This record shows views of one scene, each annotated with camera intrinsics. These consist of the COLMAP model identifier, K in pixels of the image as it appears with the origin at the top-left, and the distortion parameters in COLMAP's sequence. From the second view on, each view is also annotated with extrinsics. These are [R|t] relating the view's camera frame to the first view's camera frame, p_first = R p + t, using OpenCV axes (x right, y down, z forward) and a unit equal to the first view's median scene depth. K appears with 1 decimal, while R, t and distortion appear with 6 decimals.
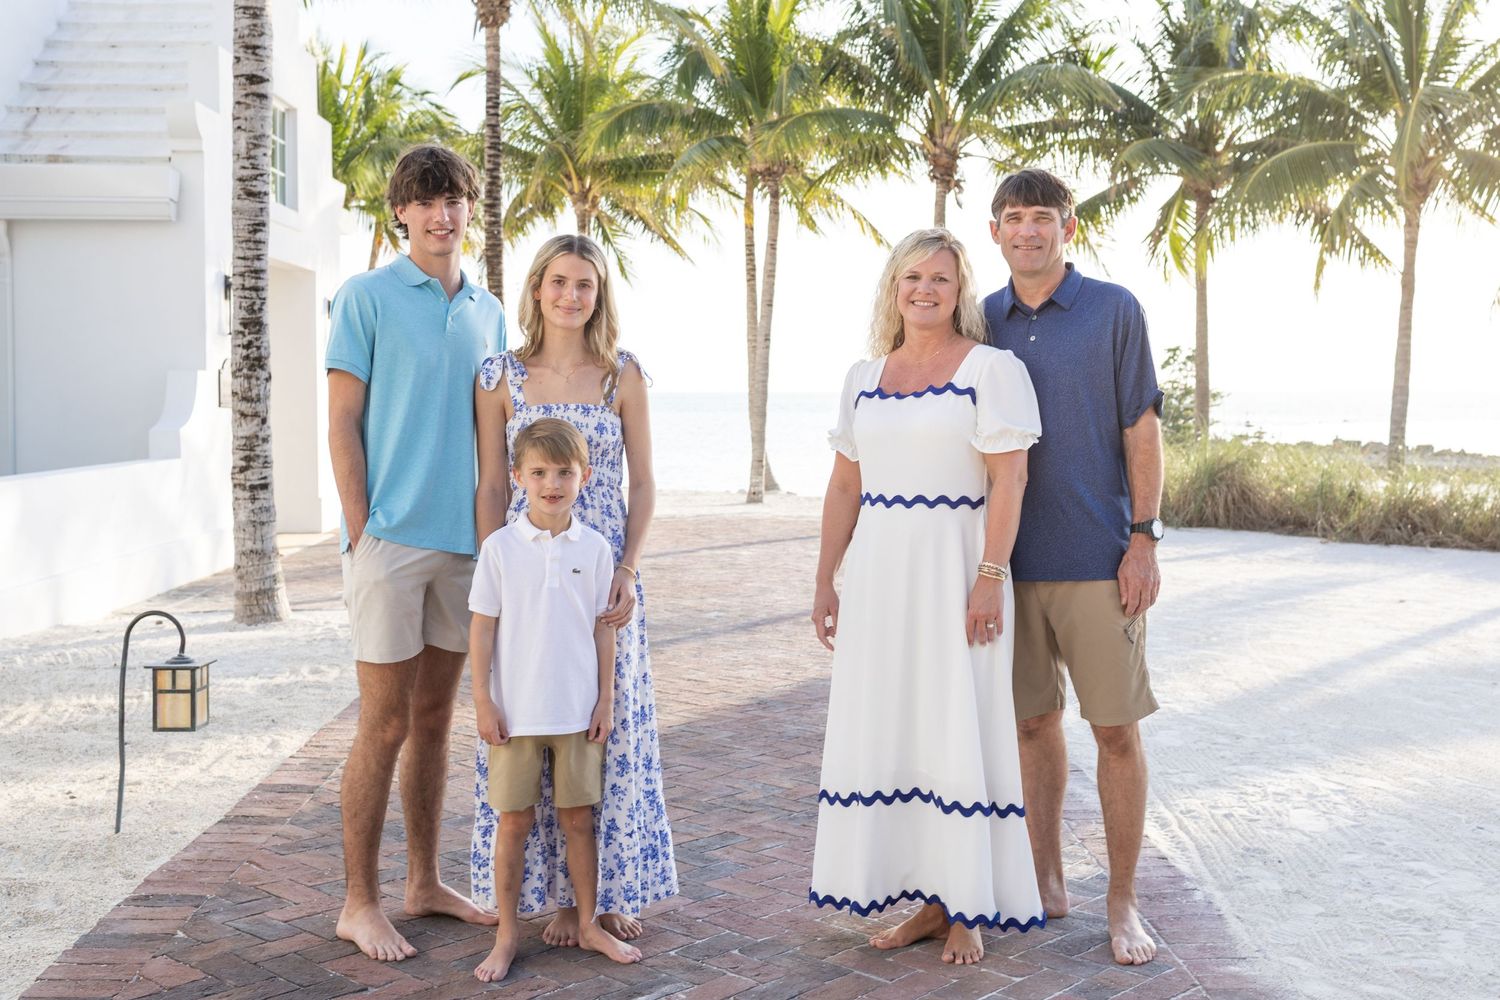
lens RADIAL K [[1569.0, 0, 765.2], [0, 1569.0, 457.3], [0, 0, 1]] dist [0.004894, -0.006373]
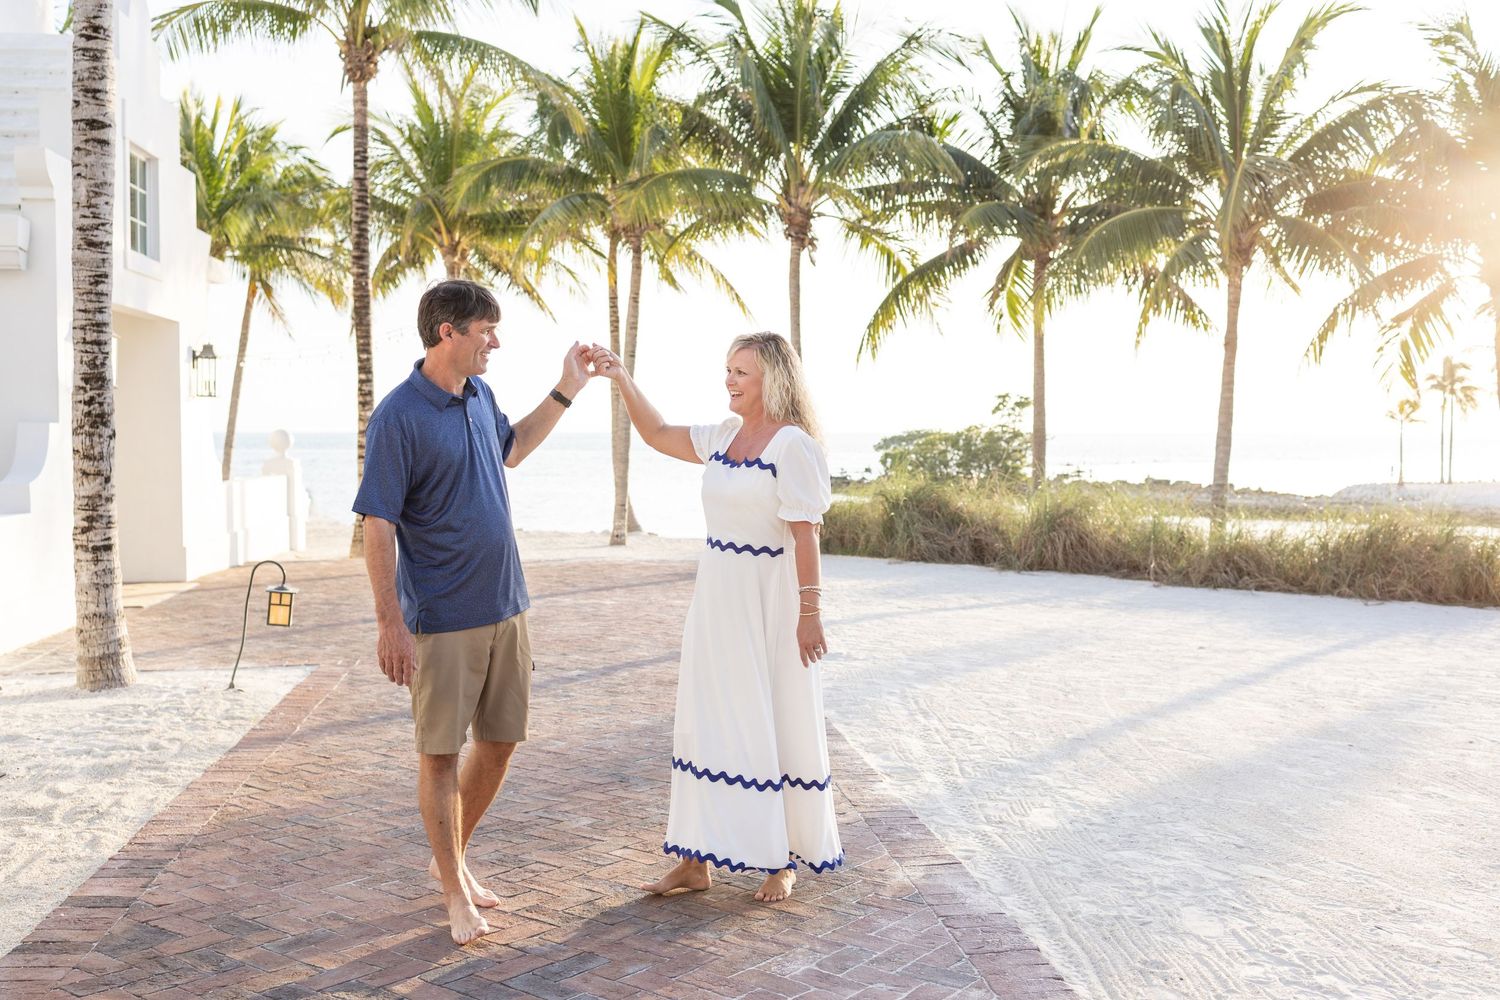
lens RADIAL K [[1408.8, 0, 723.1], [0, 1408.8, 502.1], [0, 0, 1]] dist [0.002251, -0.000404]
pose [[0.997730, 0.000448, 0.067337, 0.000143], [-0.001253, 0.999928, 0.011907, -0.011443], [-0.067327, -0.011964, 0.997659, 0.061876]]
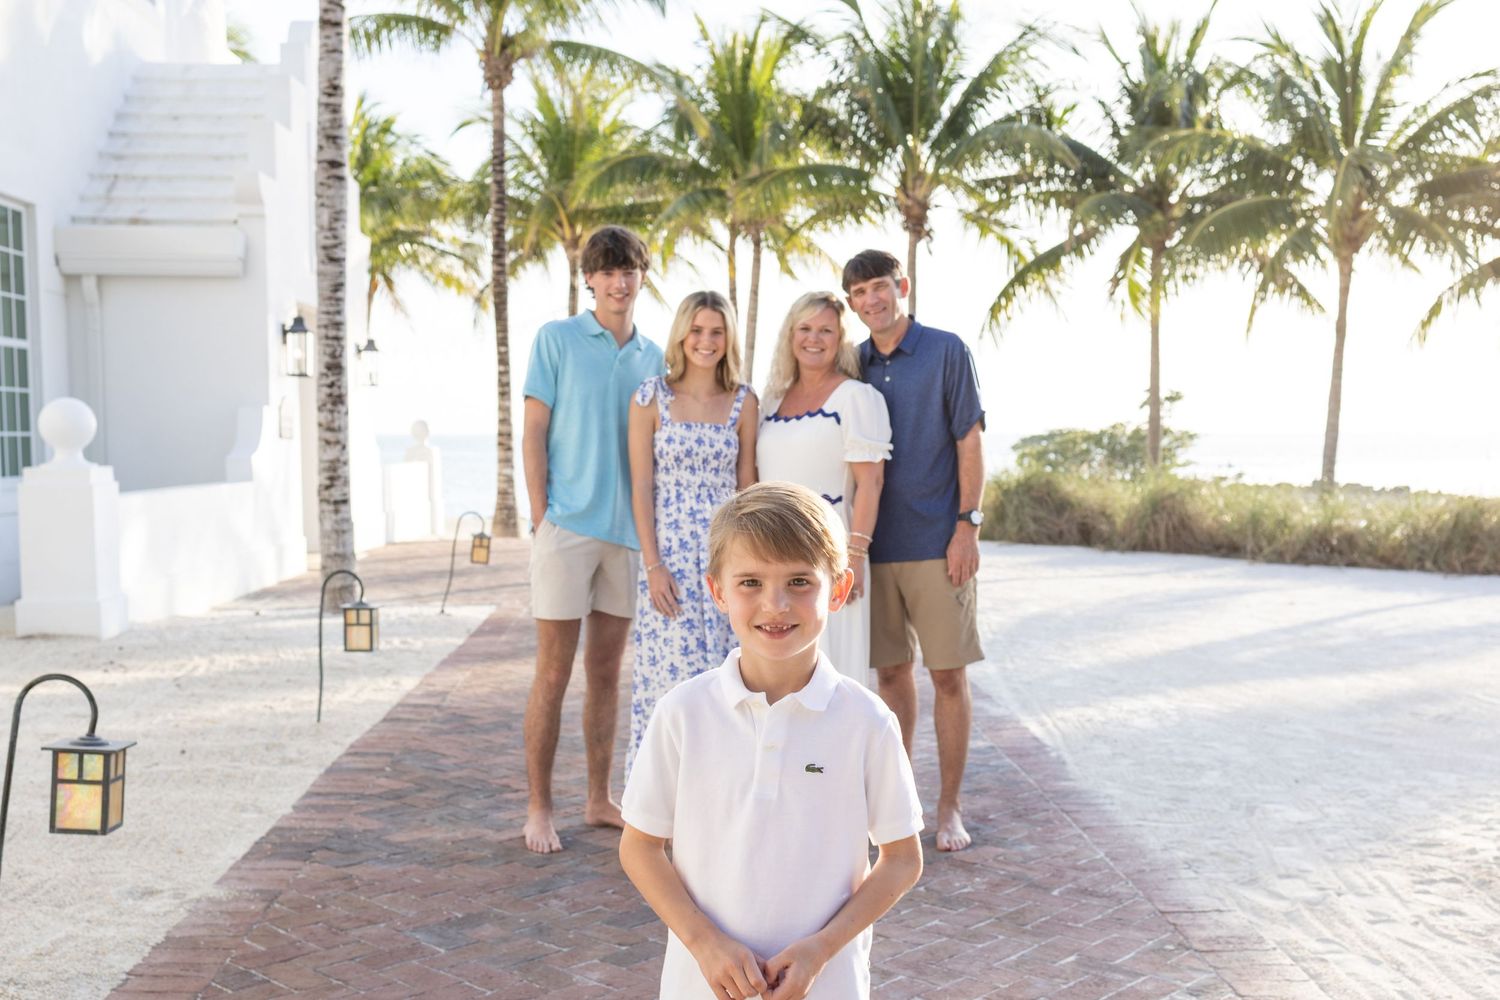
lens RADIAL K [[1741.2, 0, 745.1], [0, 1741.2, 593.9], [0, 0, 1]] dist [0.019655, 0.010370]
pose [[0.999983, 0.000862, 0.005771, -0.009014], [-0.001141, 0.998827, 0.048406, 0.013844], [-0.005722, -0.048412, 0.998811, -0.202807]]
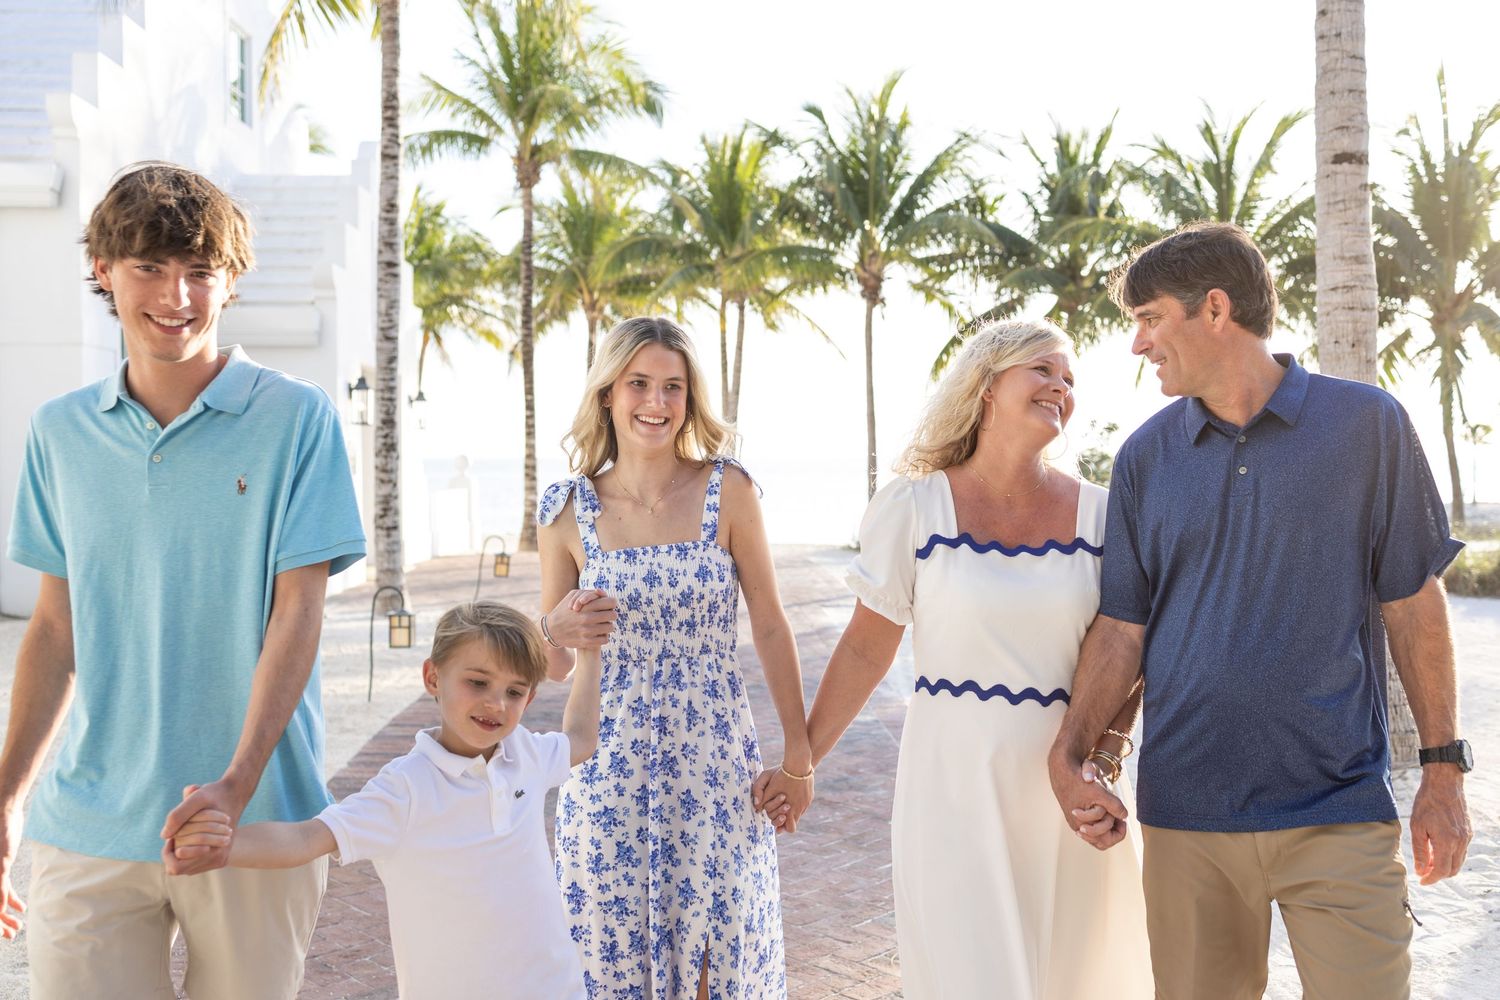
lens RADIAL K [[1579.2, 0, 750.0], [0, 1579.2, 500.0], [0, 0, 1]] dist [0.014811, 0.009552]
pose [[0.999985, 0.001497, -0.005345, 0.021030], [-0.001552, 0.999946, -0.010280, 0.003920], [0.005330, 0.010289, 0.999933, -0.310777]]
